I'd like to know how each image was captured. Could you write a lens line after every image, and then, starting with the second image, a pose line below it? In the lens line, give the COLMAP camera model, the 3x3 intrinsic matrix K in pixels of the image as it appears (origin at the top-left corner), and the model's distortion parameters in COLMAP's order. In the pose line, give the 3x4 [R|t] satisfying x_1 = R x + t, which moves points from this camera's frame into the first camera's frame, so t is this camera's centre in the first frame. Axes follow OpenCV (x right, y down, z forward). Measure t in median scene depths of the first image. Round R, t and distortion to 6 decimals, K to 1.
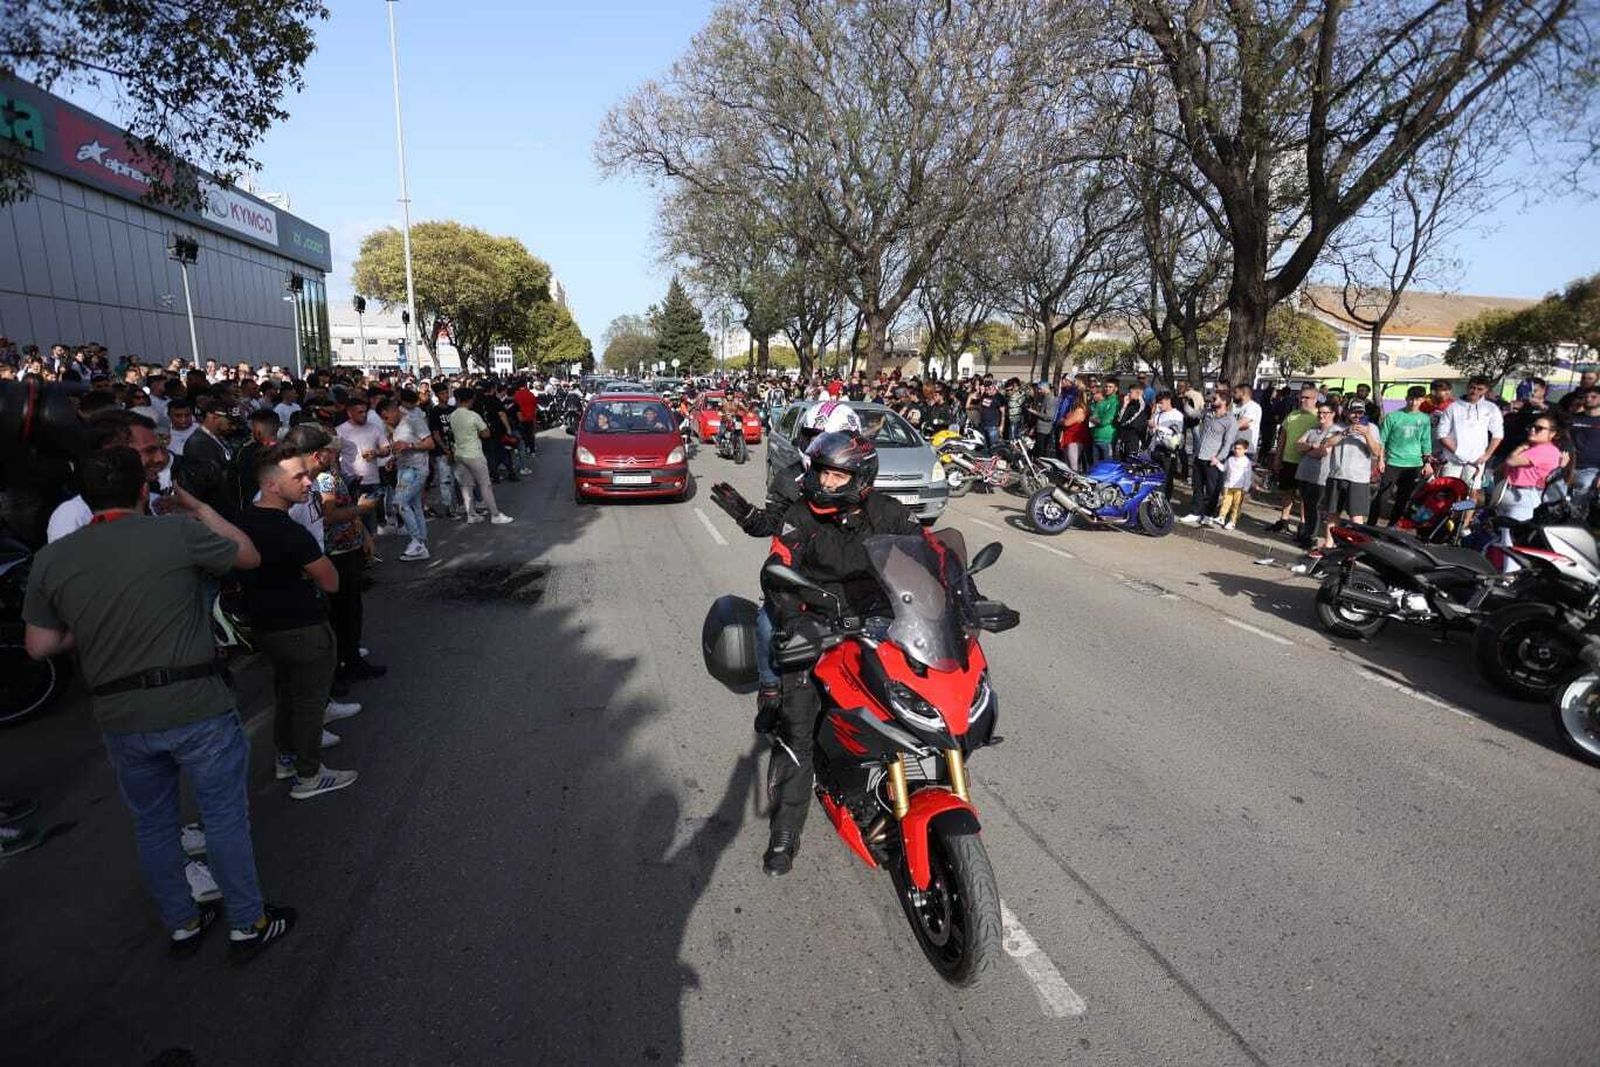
lens RADIAL K [[768.4, 0, 801.5], [0, 768.4, 535.7], [0, 0, 1]] dist [-0.065705, 0.023409]
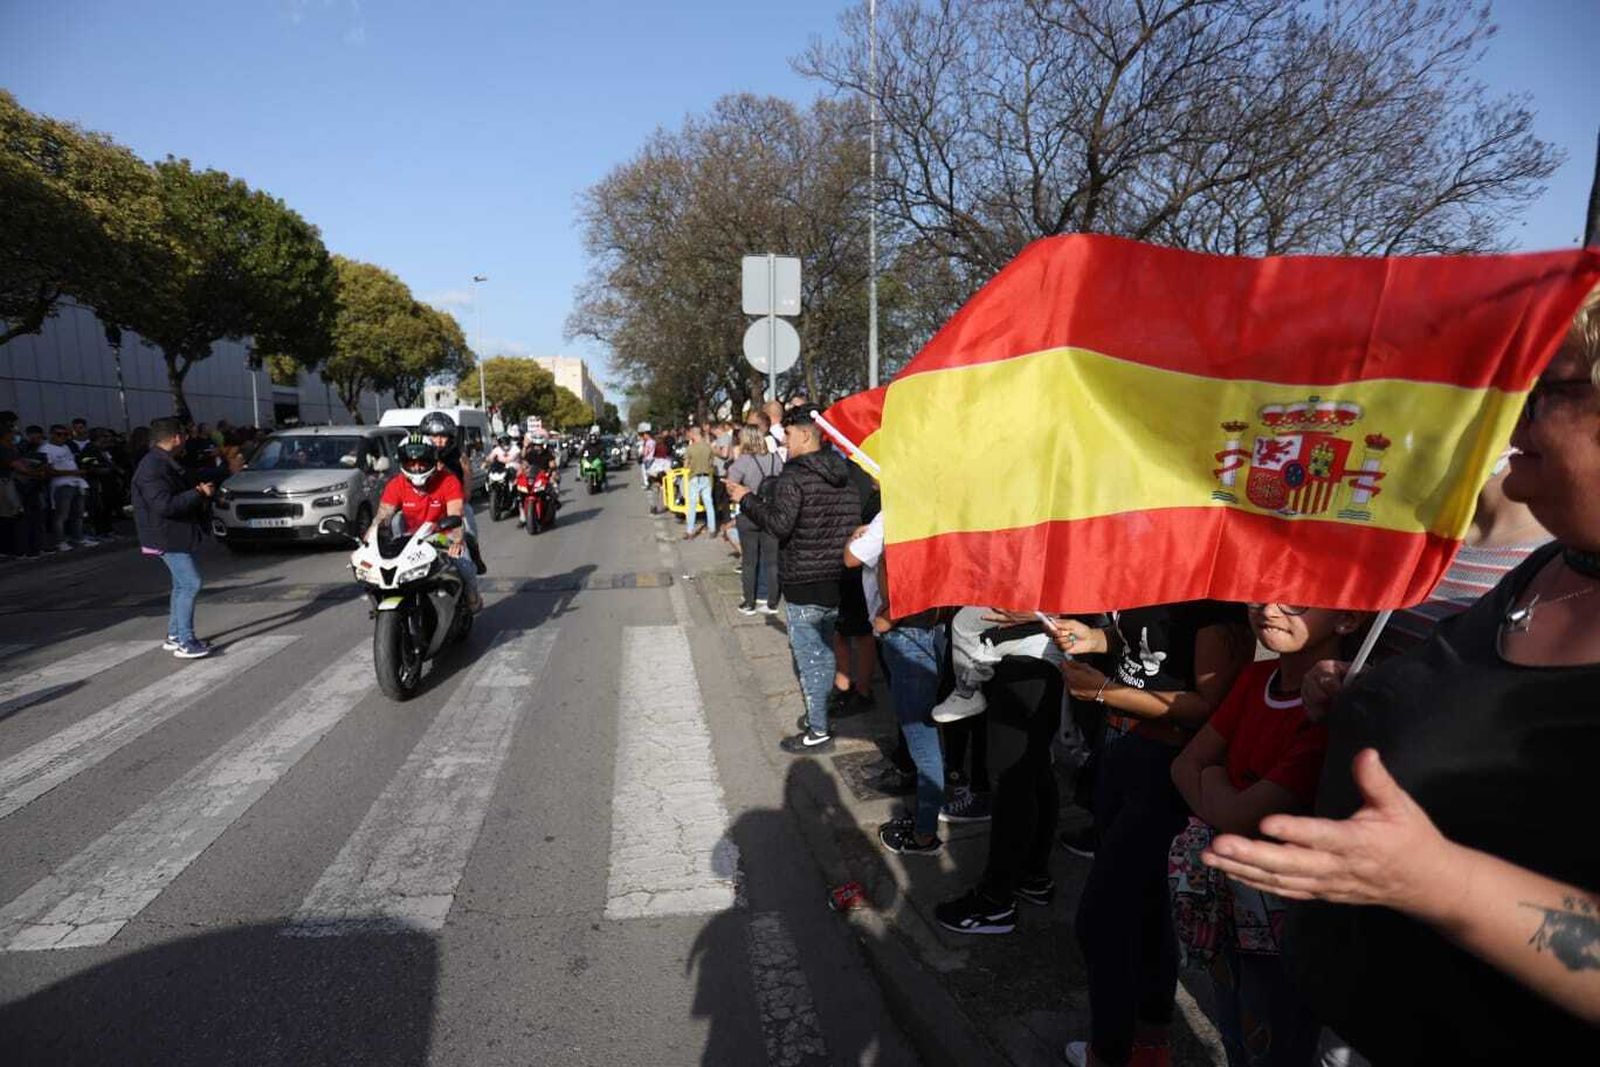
lens RADIAL K [[768.4, 0, 801.5], [0, 768.4, 535.7], [0, 0, 1]] dist [-0.065705, 0.023409]
pose [[0.998744, -0.017254, -0.047035, 0.469170], [0.013741, 0.997163, -0.074002, 0.237027], [0.048178, 0.073263, 0.996148, -1.042442]]
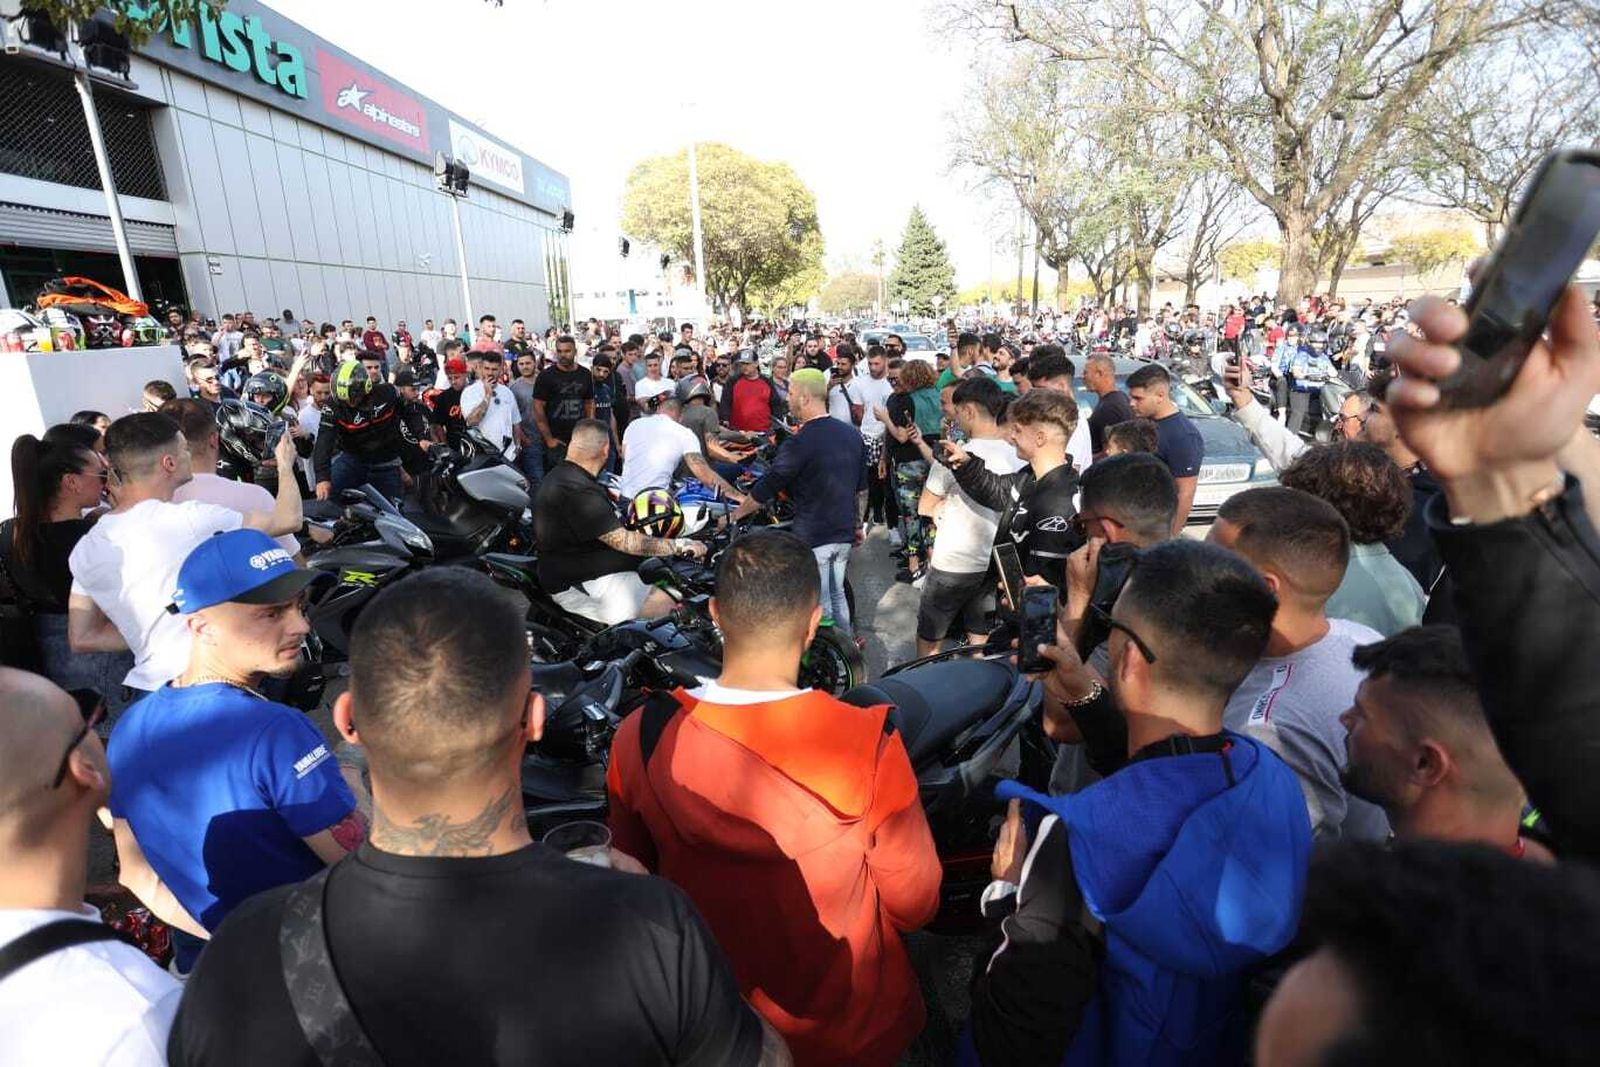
lens RADIAL K [[772.8, 0, 792.5], [0, 772.8, 538.0], [0, 0, 1]] dist [-0.079433, 0.029743]
pose [[0.967871, 0.016219, -0.250924, -0.176607], [0.003414, 0.996978, 0.077611, -0.046236], [0.251425, -0.075974, 0.964890, 0.186598]]
